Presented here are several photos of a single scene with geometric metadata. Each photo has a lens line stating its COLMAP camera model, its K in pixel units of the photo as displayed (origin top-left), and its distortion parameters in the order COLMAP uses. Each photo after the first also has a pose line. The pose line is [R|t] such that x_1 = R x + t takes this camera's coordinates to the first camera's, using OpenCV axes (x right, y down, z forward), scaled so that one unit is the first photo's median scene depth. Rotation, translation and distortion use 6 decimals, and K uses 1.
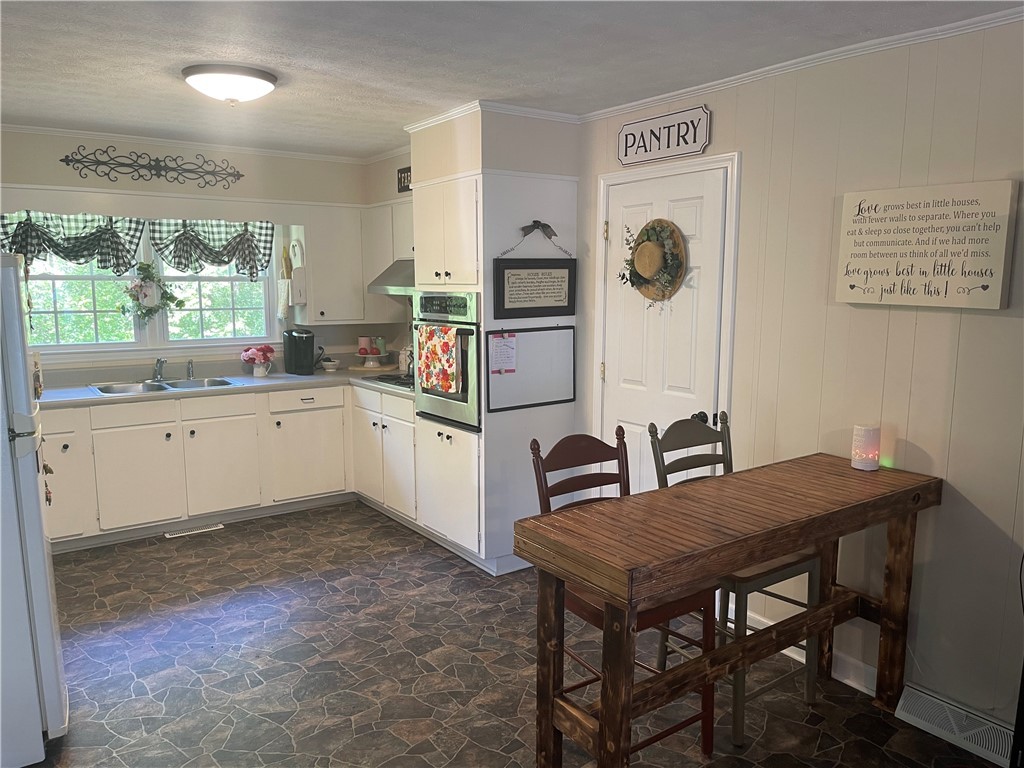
lens RADIAL K [[770.8, 0, 523.5], [0, 770.8, 387.9], [0, 0, 1]] dist [0.057747, -0.089372]
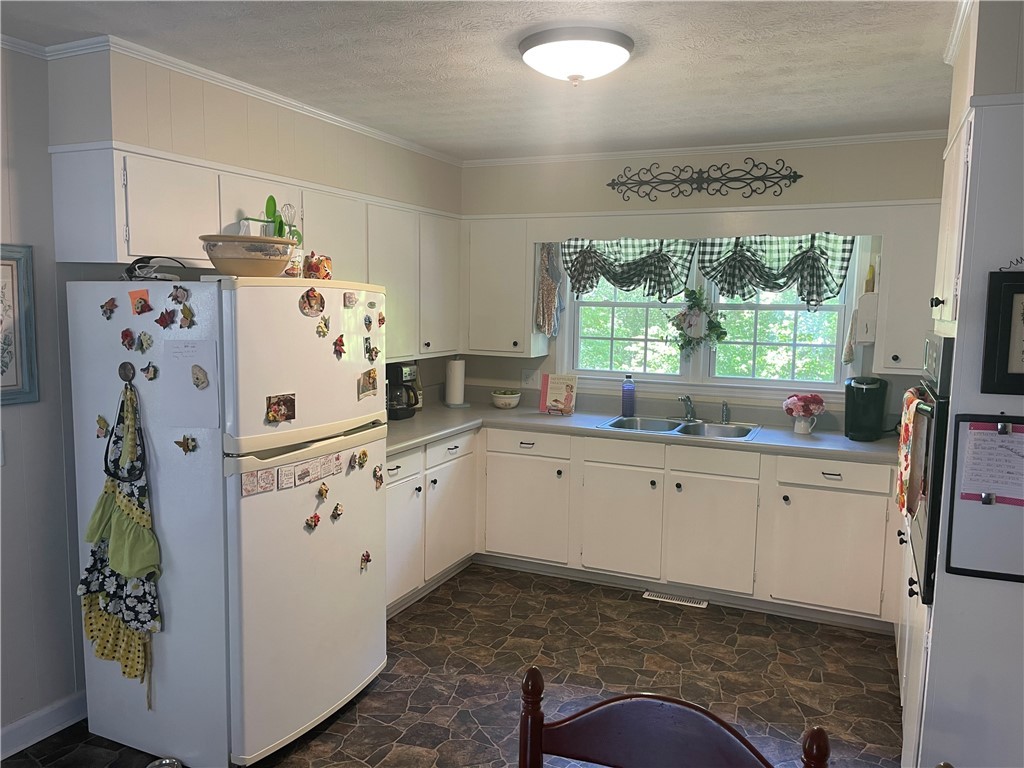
lens RADIAL K [[770.8, 0, 515.1], [0, 770.8, 389.1], [0, 0, 1]] dist [0.057747, -0.089372]
pose [[0.498230, 0.104828, -0.860685, 0.198247], [-0.134328, 0.990011, 0.042821, -0.058338], [0.856576, 0.094279, 0.507335, 0.392019]]
